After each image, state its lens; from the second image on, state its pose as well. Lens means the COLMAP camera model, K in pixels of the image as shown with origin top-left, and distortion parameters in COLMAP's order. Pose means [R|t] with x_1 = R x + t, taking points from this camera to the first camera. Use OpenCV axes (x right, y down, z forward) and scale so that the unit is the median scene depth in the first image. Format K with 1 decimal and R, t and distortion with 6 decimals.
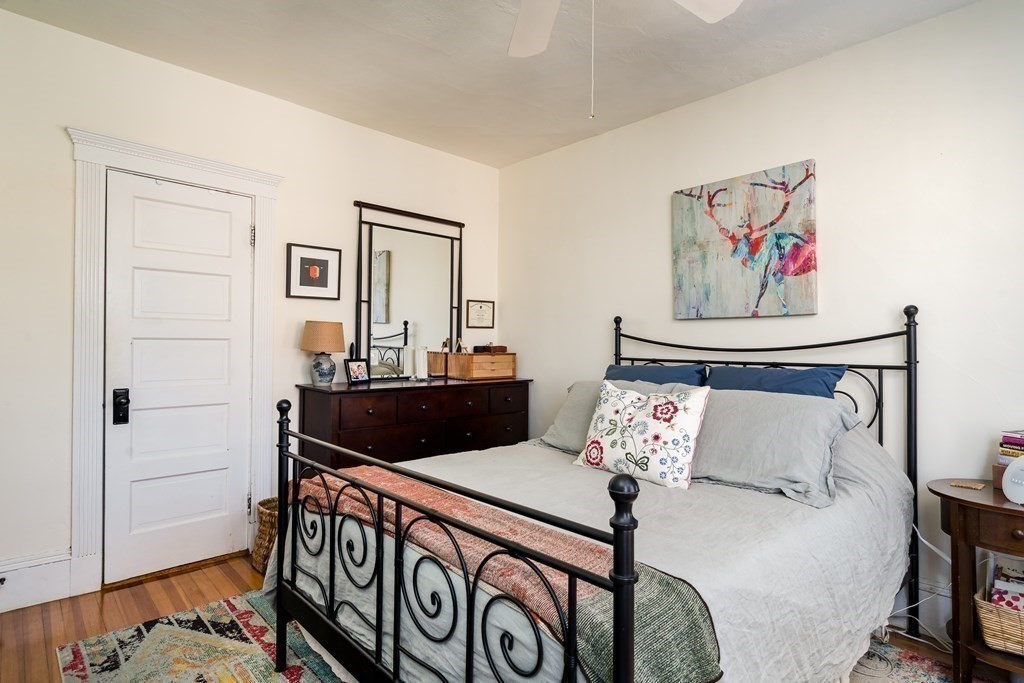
lens RADIAL K [[549.1, 0, 512.0], [0, 549.1, 341.5], [0, 0, 1]] dist [0.003946, 0.001979]
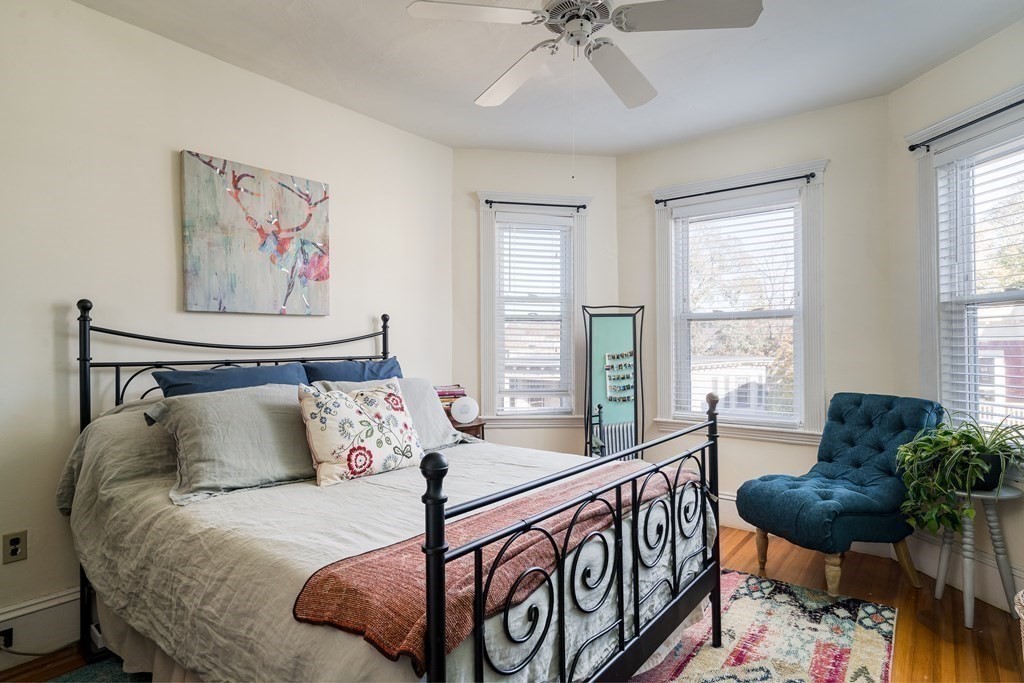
lens RADIAL K [[557.0, 0, 536.4], [0, 557.0, 341.4], [0, 0, 1]] dist [0.003649, 0.000476]
pose [[-0.196423, 0.002139, 0.980517, -0.679425], [0.006283, 0.999980, -0.000923, 0.008642], [-0.980499, 0.005980, -0.196432, 0.757162]]
